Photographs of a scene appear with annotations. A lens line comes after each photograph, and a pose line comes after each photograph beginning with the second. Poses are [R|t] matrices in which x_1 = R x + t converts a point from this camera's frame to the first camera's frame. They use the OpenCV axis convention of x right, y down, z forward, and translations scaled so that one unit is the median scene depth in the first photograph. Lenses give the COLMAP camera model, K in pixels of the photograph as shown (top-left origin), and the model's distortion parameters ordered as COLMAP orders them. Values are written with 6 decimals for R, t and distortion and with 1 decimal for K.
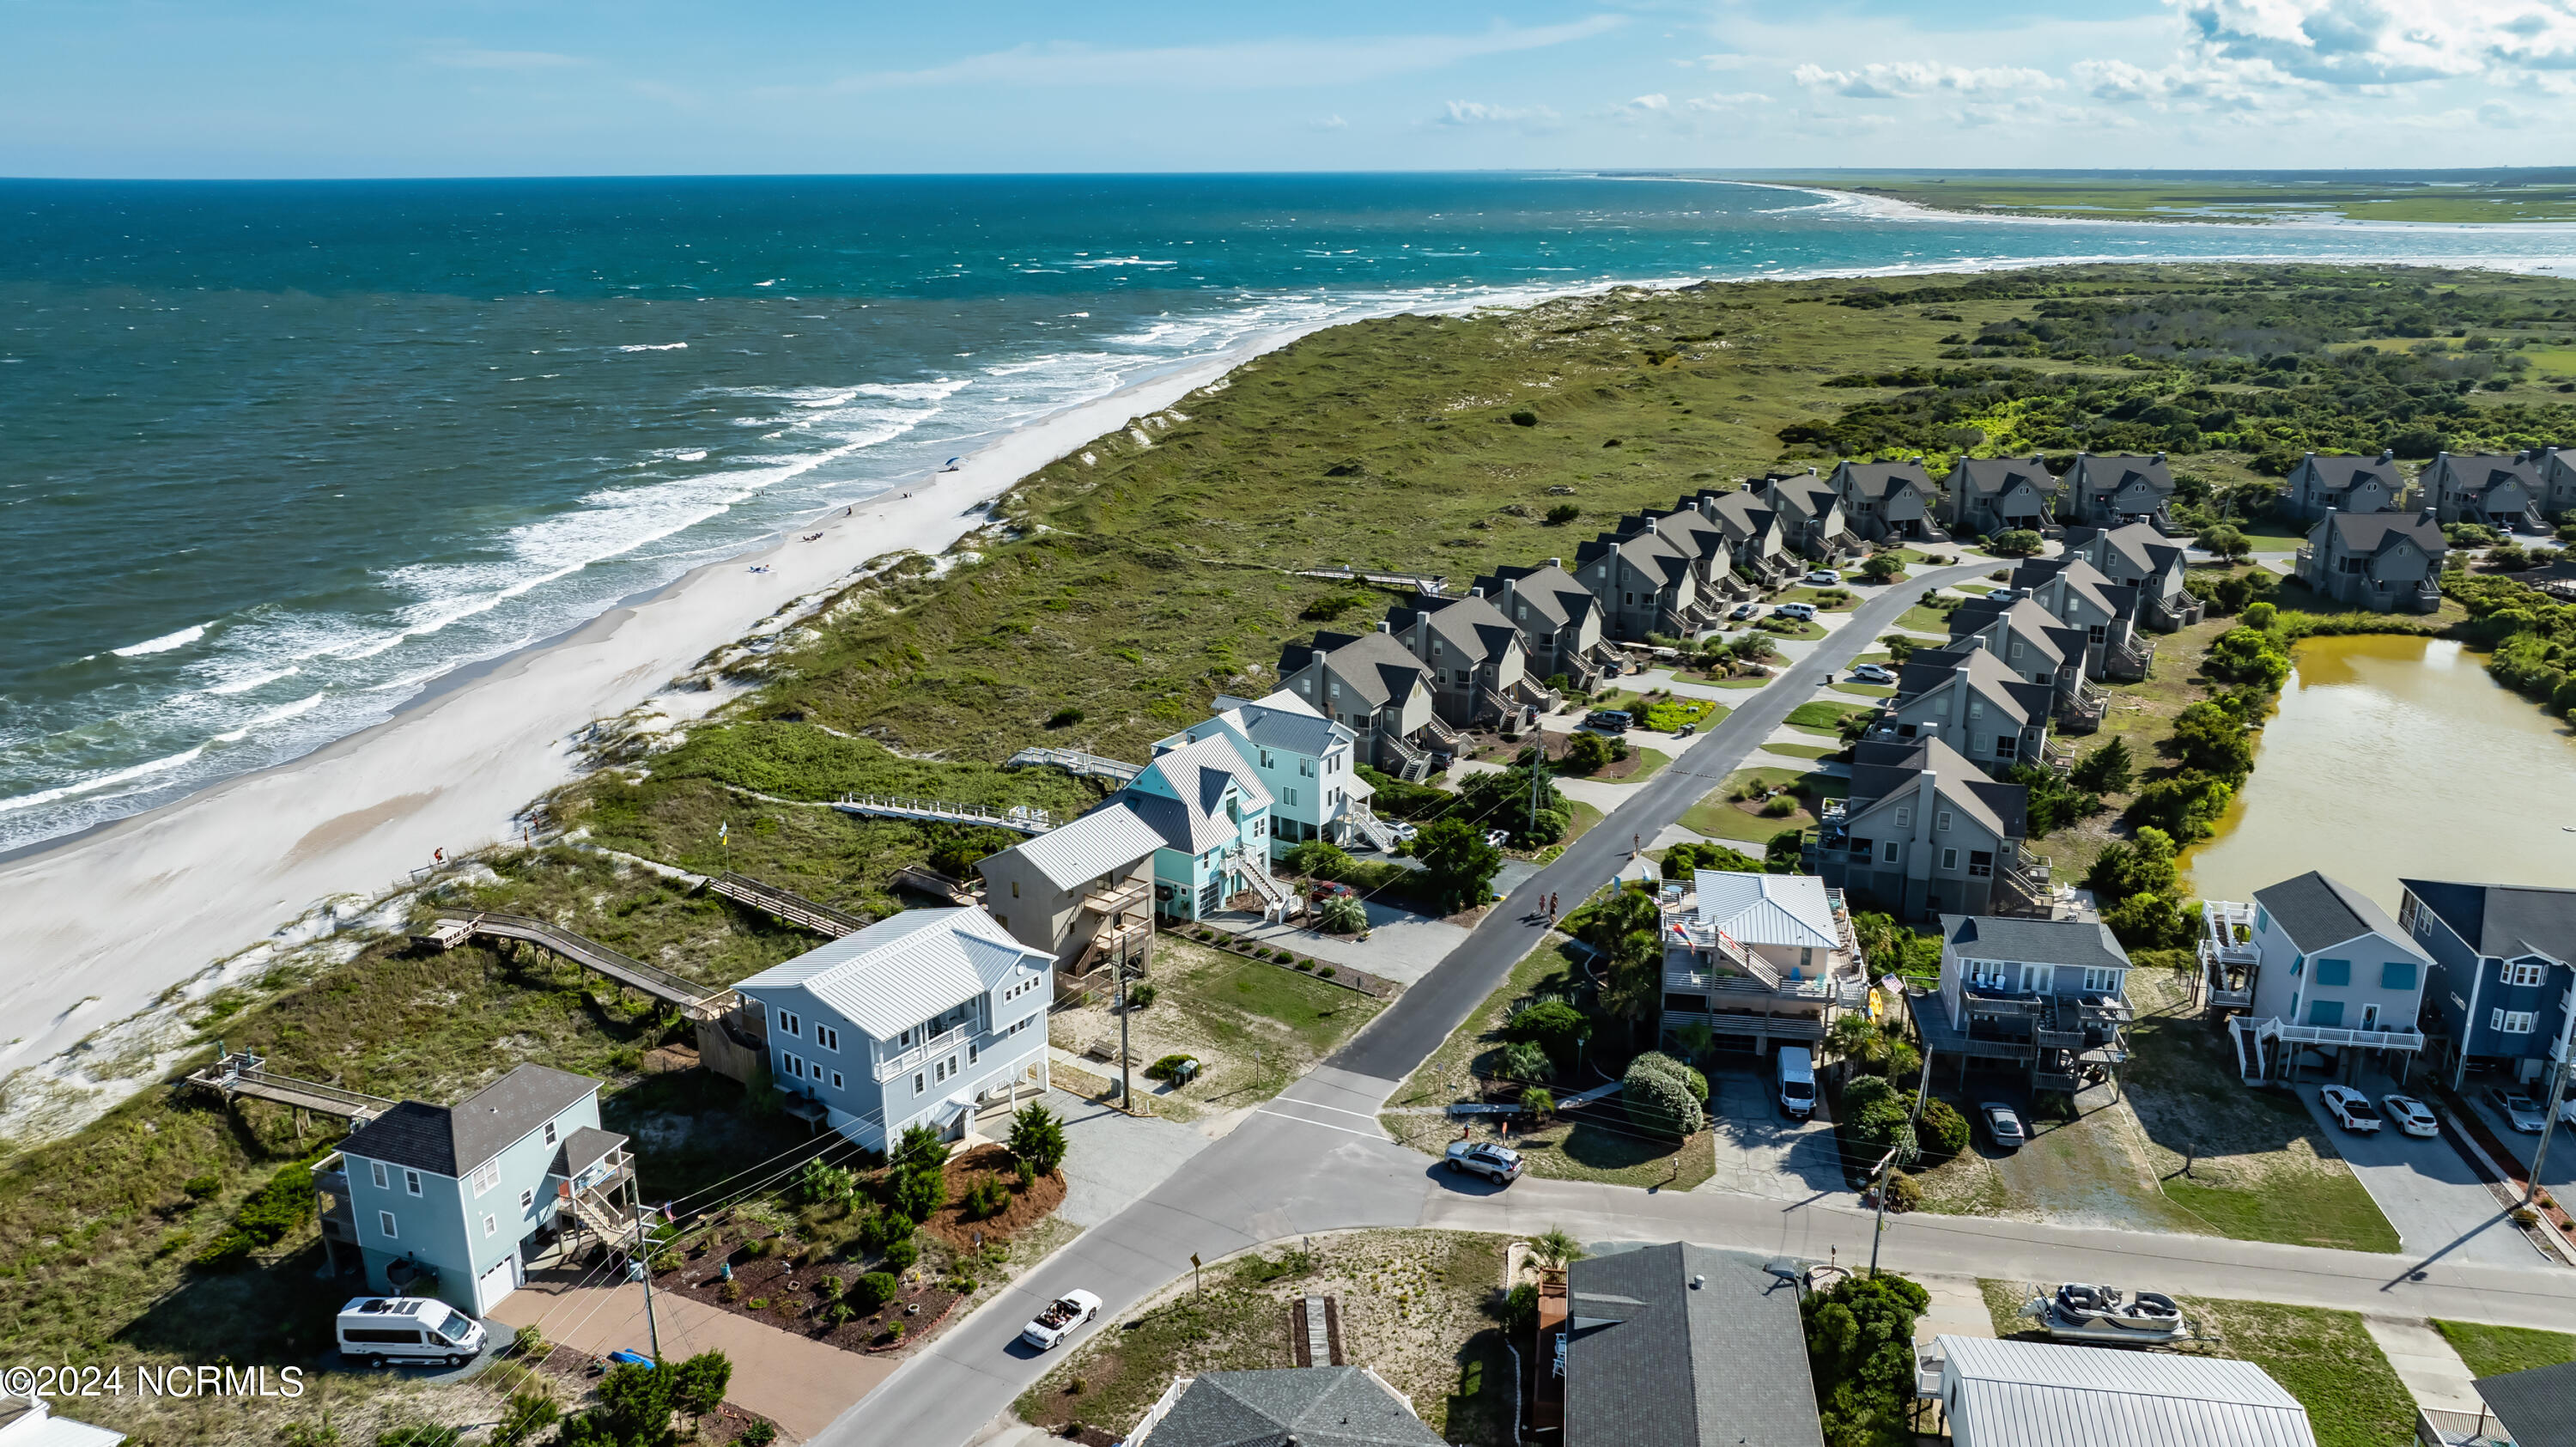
lens RADIAL K [[1859.2, 0, 1288.0], [0, 1859.2, 723.5], [0, 0, 1]] dist [-0.017607, -0.005569]
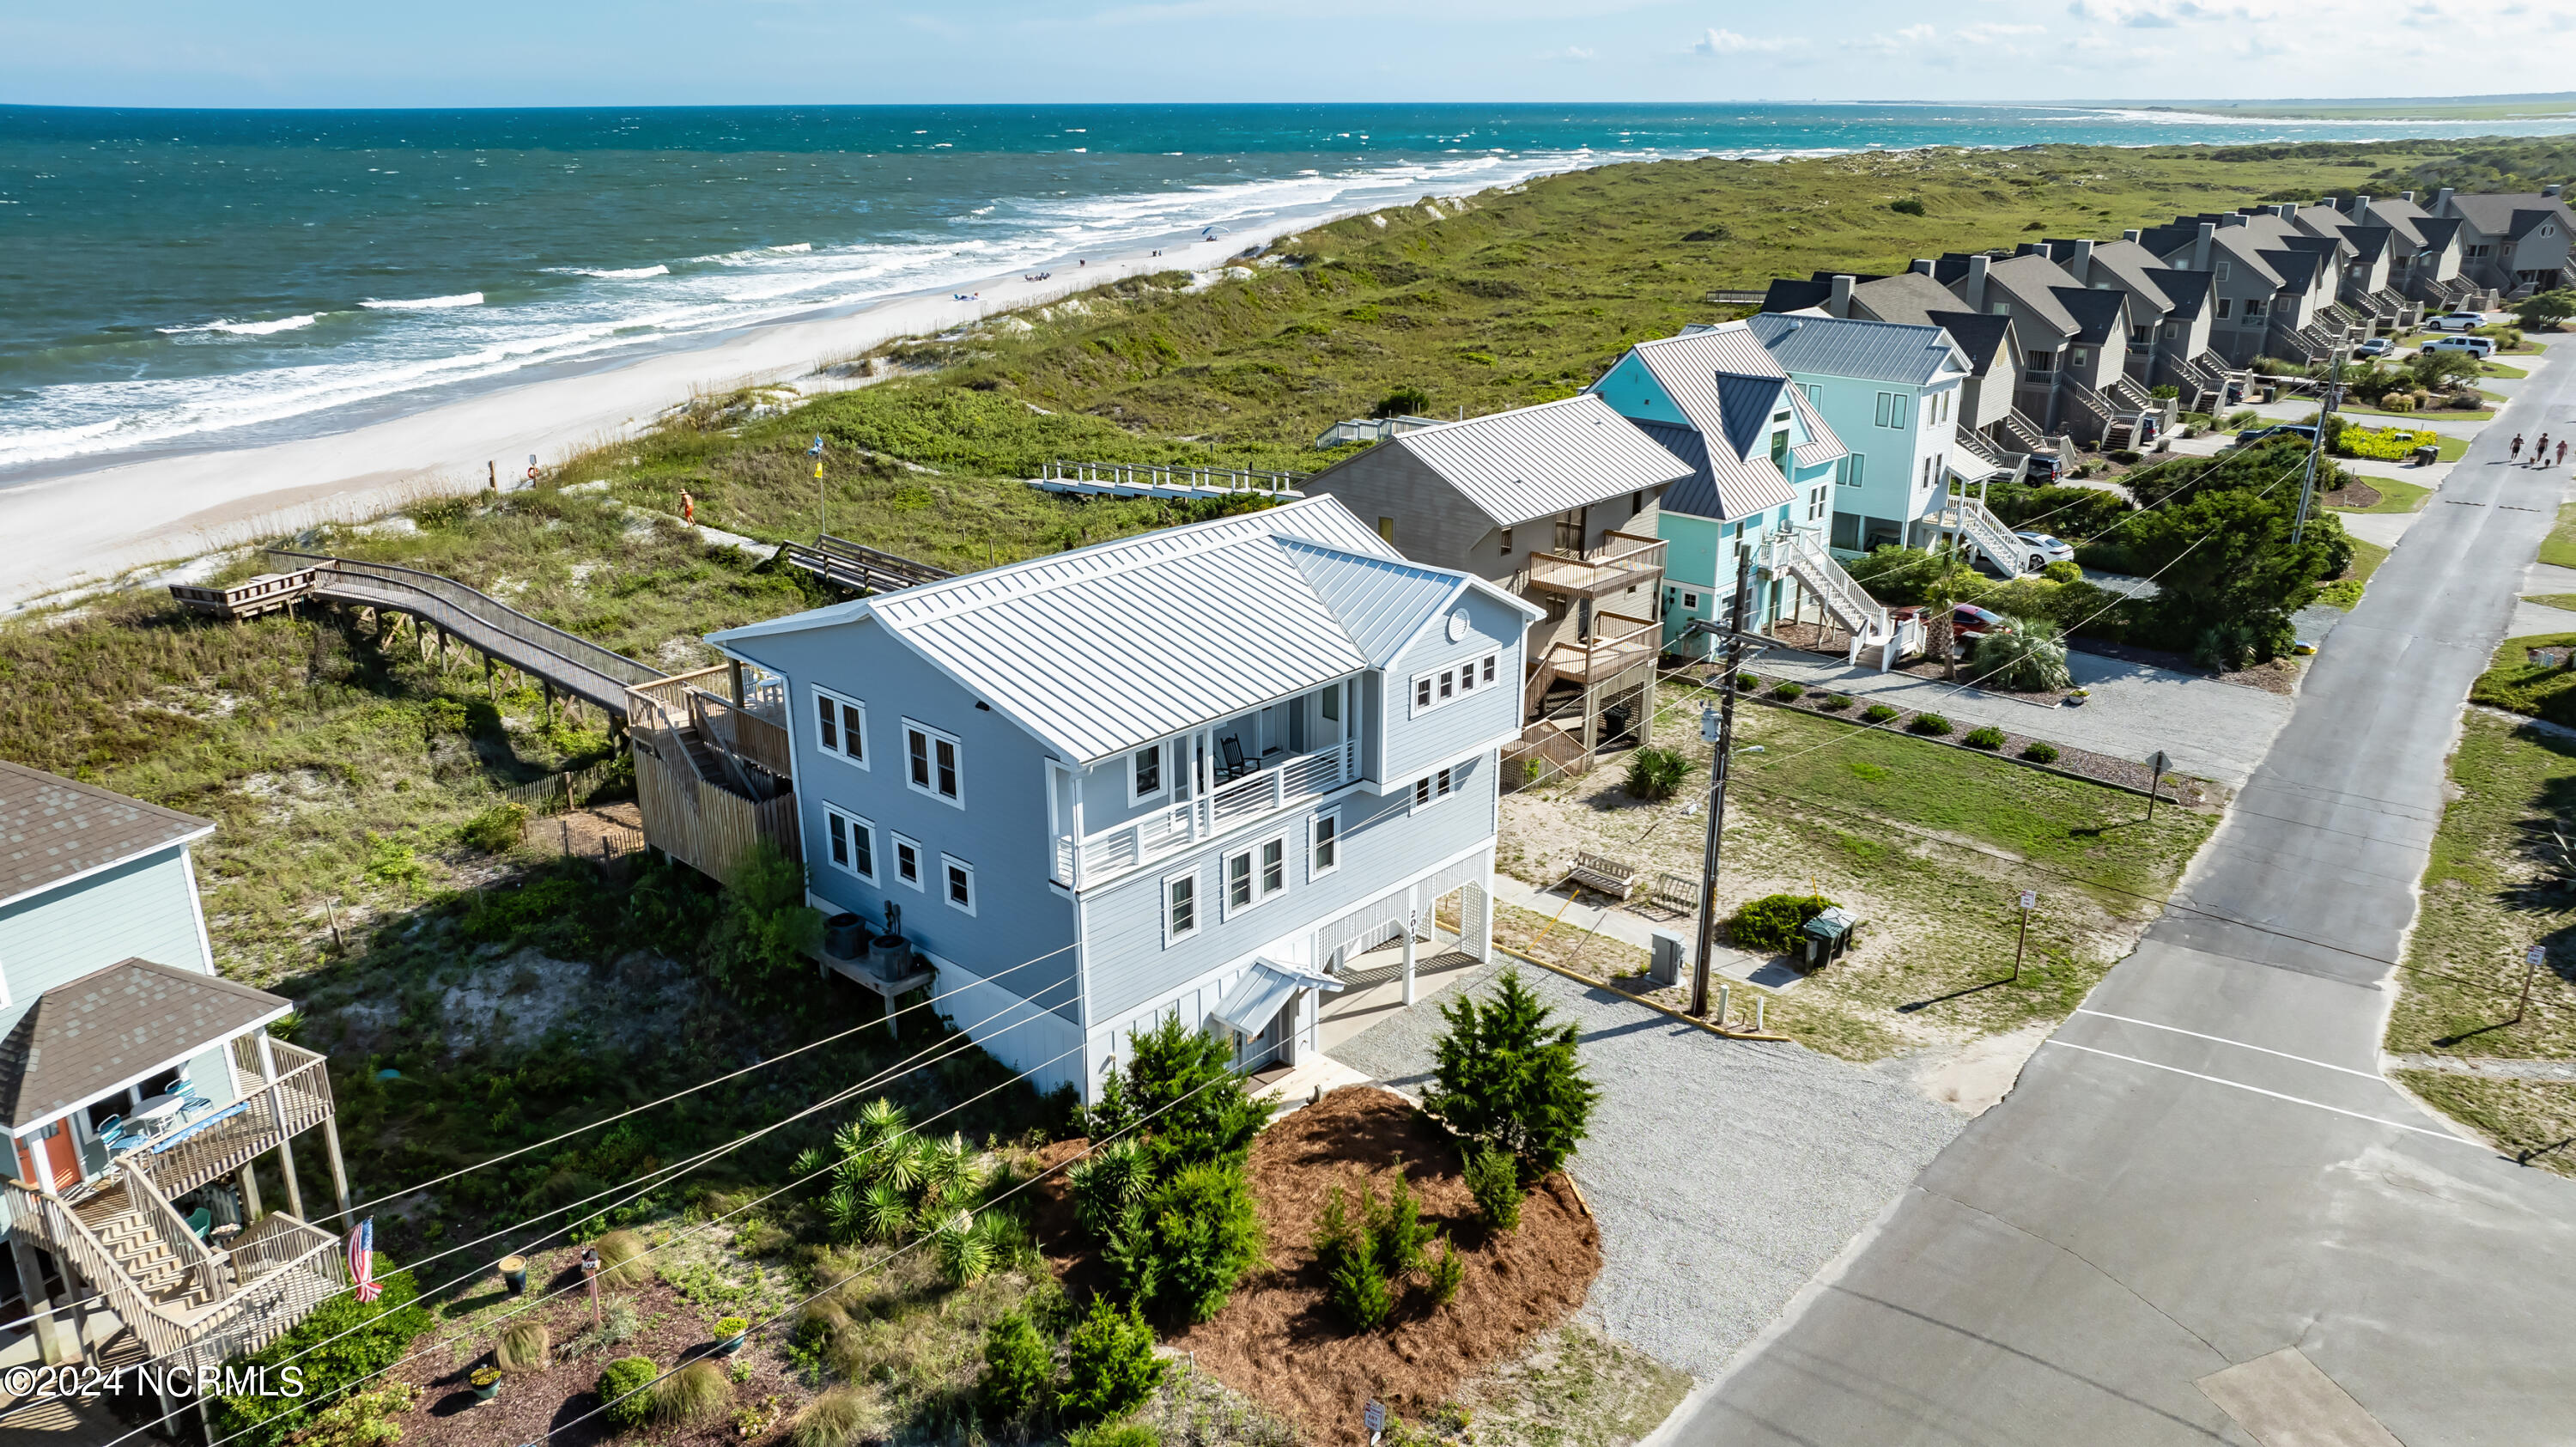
lens RADIAL K [[1817.0, 0, 1288.0], [0, 1817.0, 723.5], [0, 0, 1]] dist [-0.014057, -0.006119]
pose [[0.992010, 0.043164, -0.118549, -0.114348], [-0.038728, 0.998470, 0.039466, 0.118710], [0.120071, -0.034560, 0.992164, 0.542033]]
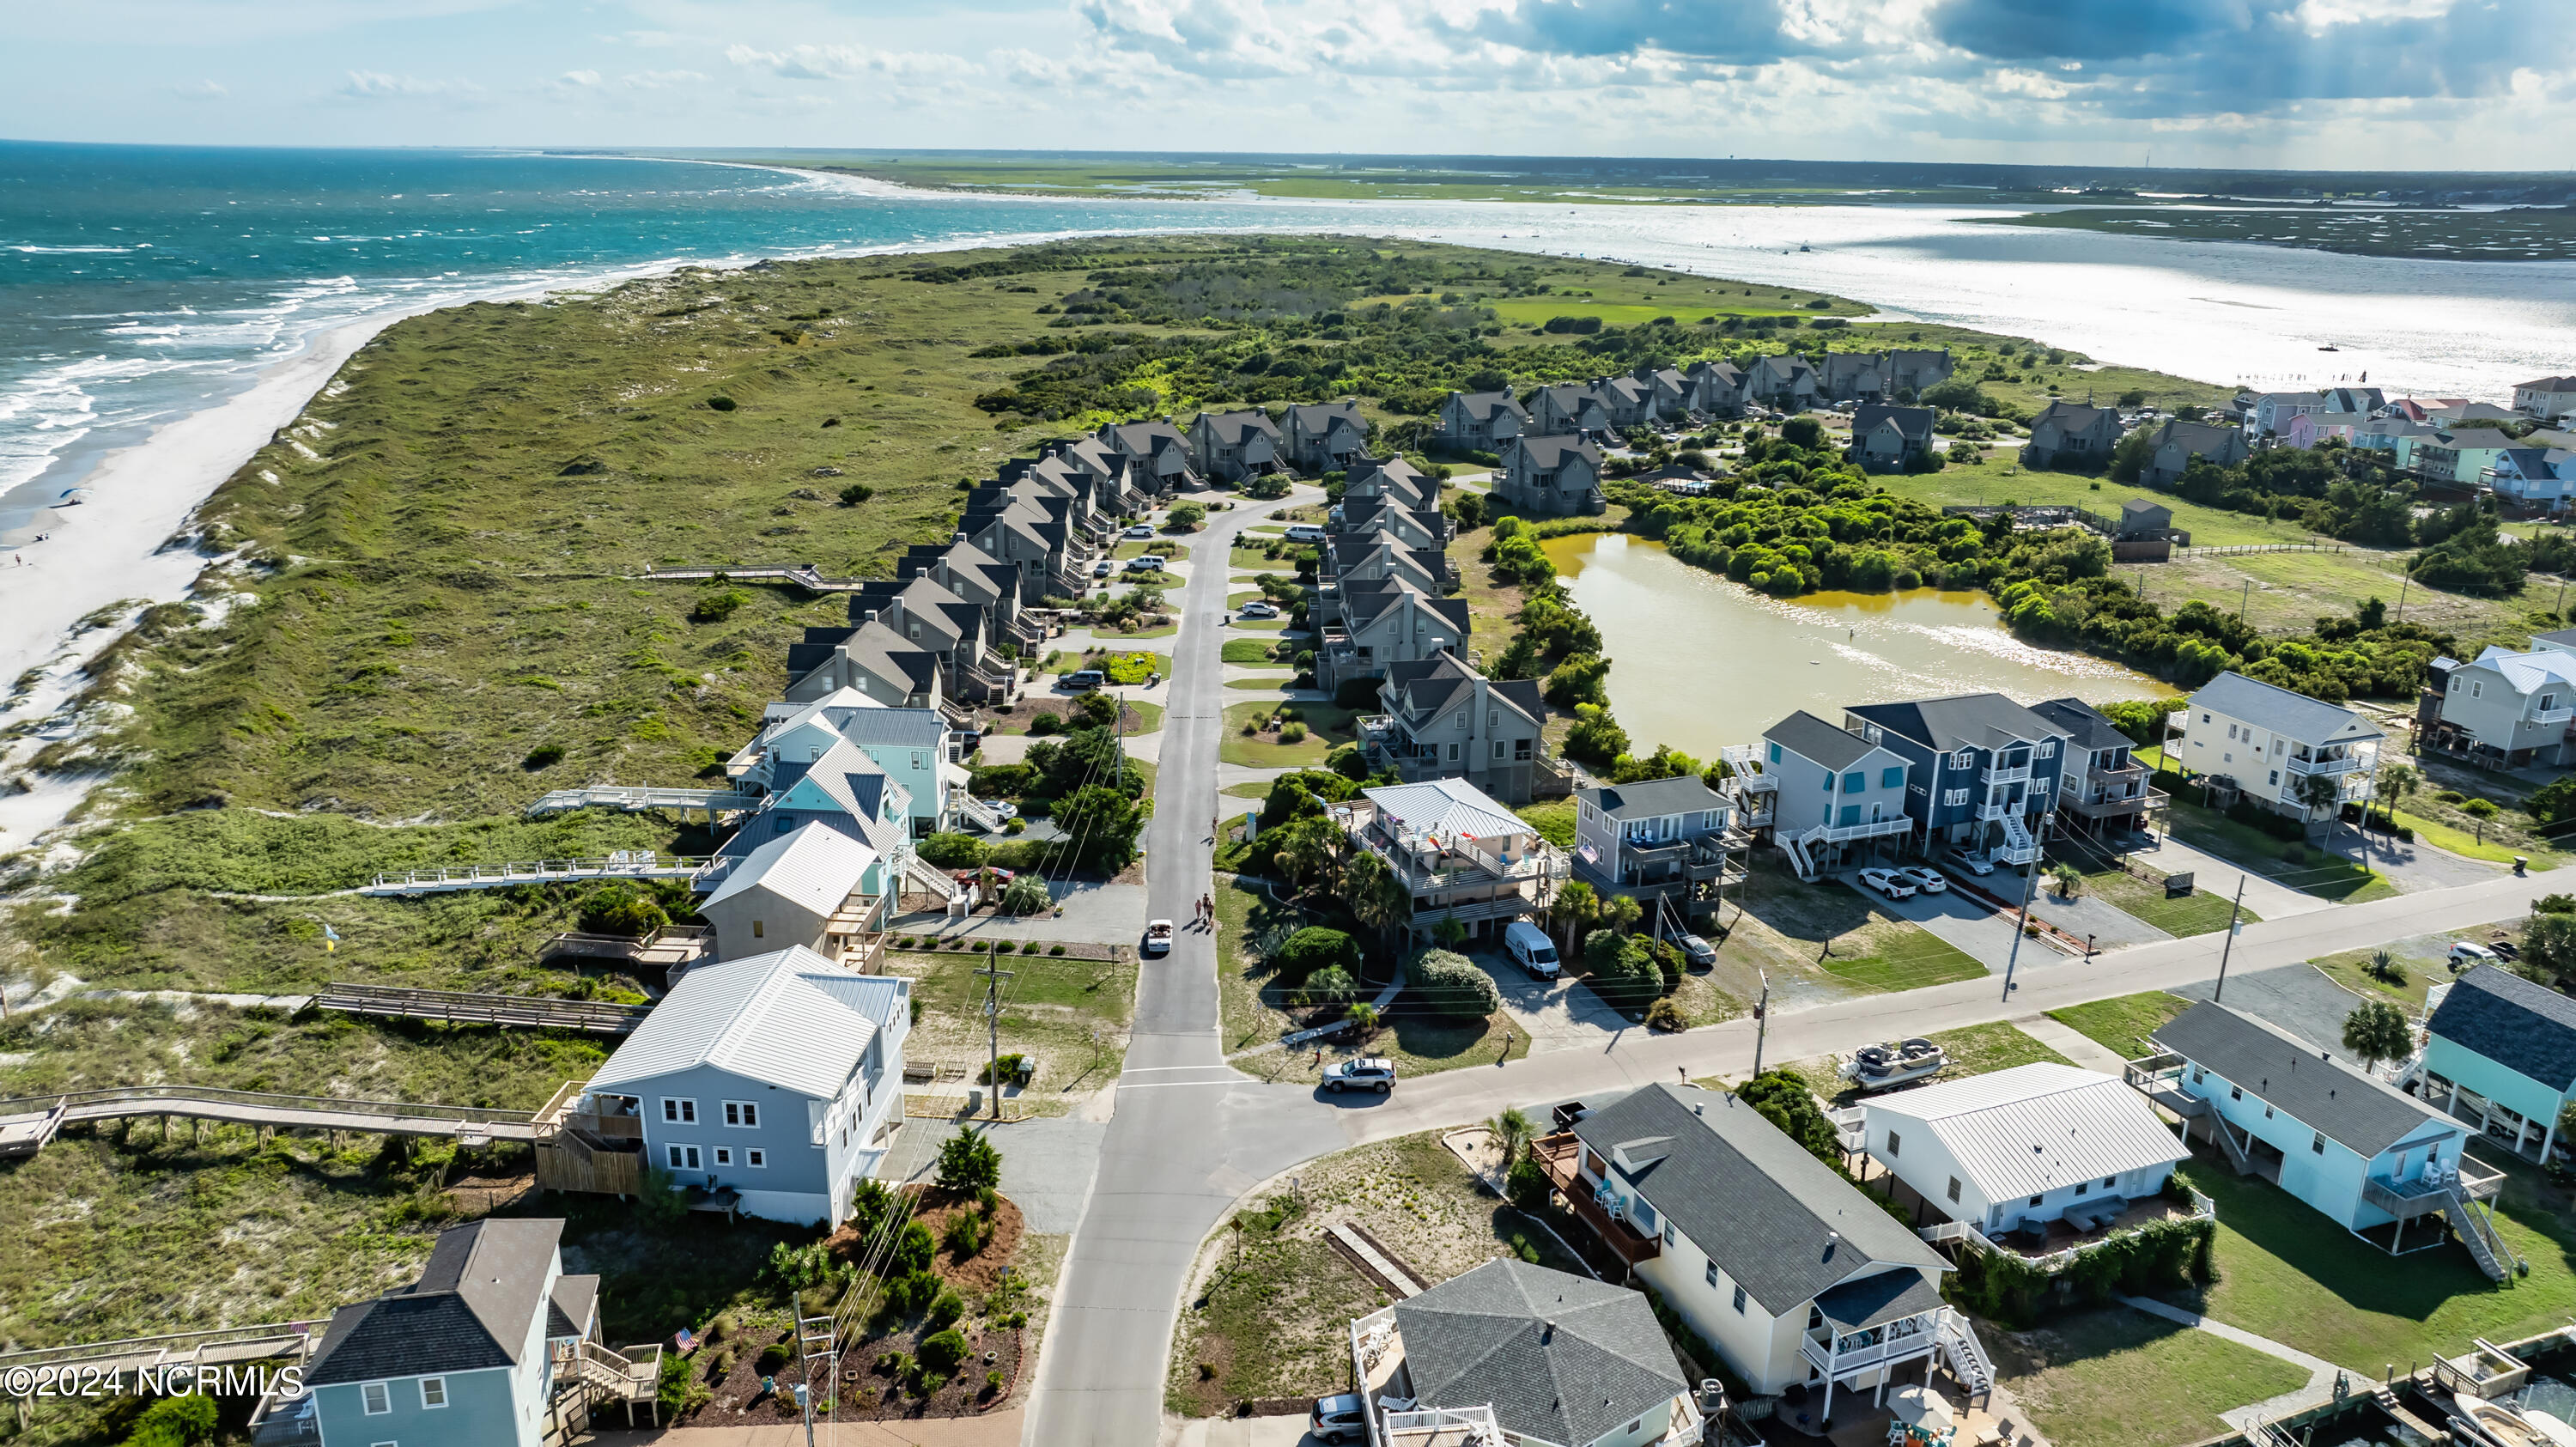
lens RADIAL K [[1817.0, 0, 1288.0], [0, 1817.0, 723.5], [0, 0, 1]] dist [-0.014057, -0.006119]
pose [[0.856753, -0.142794, 0.495564, -0.350812], [0.134431, 0.989520, 0.052714, -0.023605], [-0.497898, 0.021456, 0.866970, 0.082602]]
